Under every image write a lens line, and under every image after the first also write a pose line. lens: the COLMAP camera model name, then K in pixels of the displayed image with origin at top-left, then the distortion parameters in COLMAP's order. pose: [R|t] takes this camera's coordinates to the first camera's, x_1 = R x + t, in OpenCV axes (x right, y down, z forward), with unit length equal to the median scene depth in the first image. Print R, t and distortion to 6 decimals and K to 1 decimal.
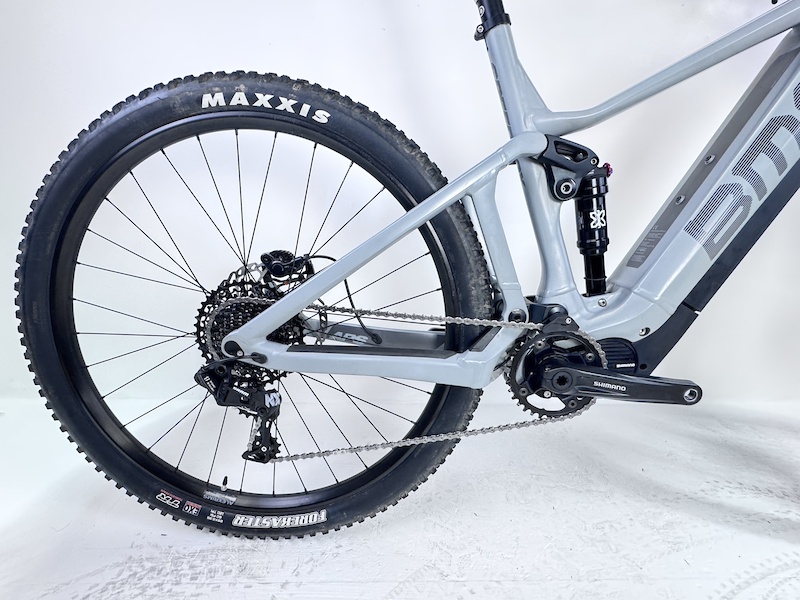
lens RADIAL K [[389.6, 0, 397.6], [0, 389.6, 298.2], [0, 0, 1]] dist [-0.001338, -0.001336]
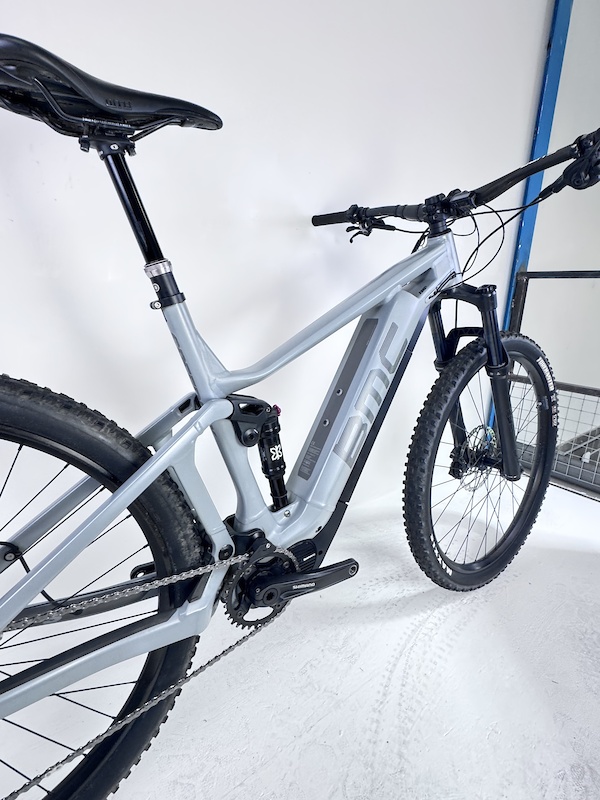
lens RADIAL K [[389.6, 0, 298.7], [0, 389.6, 395.5], [0, 0, 1]] dist [-0.001338, -0.001336]
pose [[0.810869, -0.134457, 0.569572, -0.090025], [0.135324, 0.989951, 0.041042, -0.389688], [-0.569367, 0.043797, 0.820916, -0.042220]]
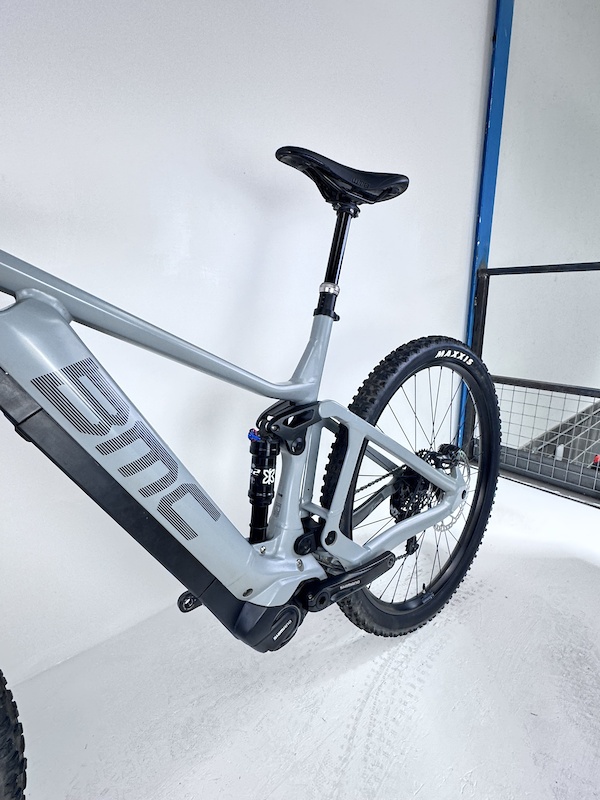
lens RADIAL K [[389.6, 0, 299.2], [0, 389.6, 396.8], [0, 0, 1]] dist [-0.001338, -0.001336]
pose [[0.774846, -0.175966, 0.607166, 0.130439], [0.191620, 0.980667, 0.039673, -0.414465], [-0.602408, 0.085605, 0.793584, -0.014166]]
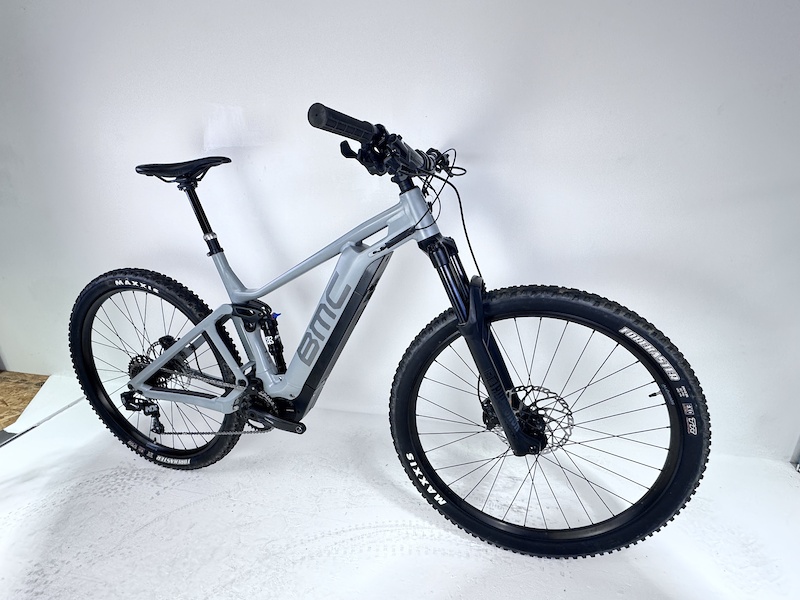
lens RADIAL K [[389.6, 0, 397.7], [0, 389.6, 301.8], [0, 0, 1]] dist [-0.001338, -0.001336]
pose [[0.960469, 0.030180, -0.276746, 1.598762], [-0.006487, 0.996263, 0.086131, -0.543438], [0.278311, -0.080931, 0.957075, -0.700048]]
